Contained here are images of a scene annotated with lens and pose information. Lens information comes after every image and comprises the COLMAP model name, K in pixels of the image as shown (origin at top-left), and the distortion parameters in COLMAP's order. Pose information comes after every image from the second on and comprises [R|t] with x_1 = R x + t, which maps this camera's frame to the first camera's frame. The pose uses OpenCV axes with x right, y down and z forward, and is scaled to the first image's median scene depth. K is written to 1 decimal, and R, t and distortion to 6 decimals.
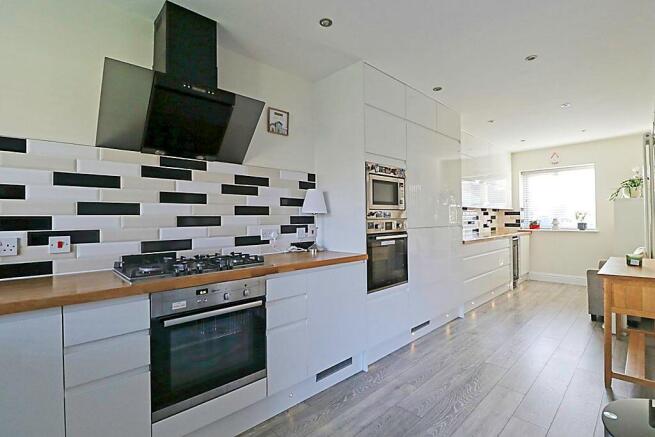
lens RADIAL K [[303.5, 0, 329.7], [0, 303.5, 216.2], [0, 0, 1]] dist [0.001183, 0.000030]
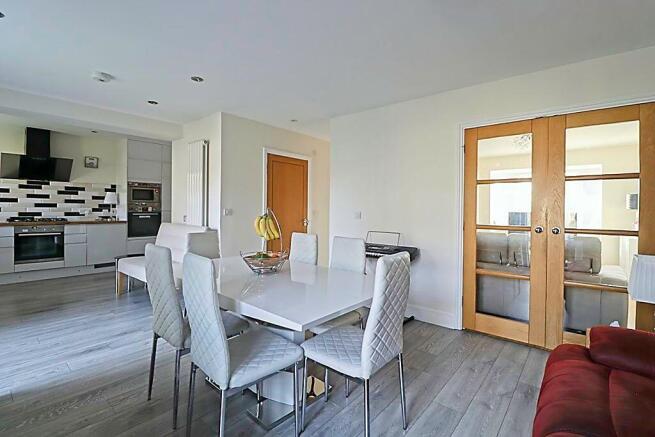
lens RADIAL K [[312.2, 0, 325.7], [0, 312.2, 206.6], [0, 0, 1]] dist [-0.002739, -0.000936]
pose [[0.994534, 0.021400, 0.102196, 1.637675], [-0.021679, 0.999764, 0.001620, -0.027330], [-0.102137, -0.003826, 0.994763, -1.834362]]
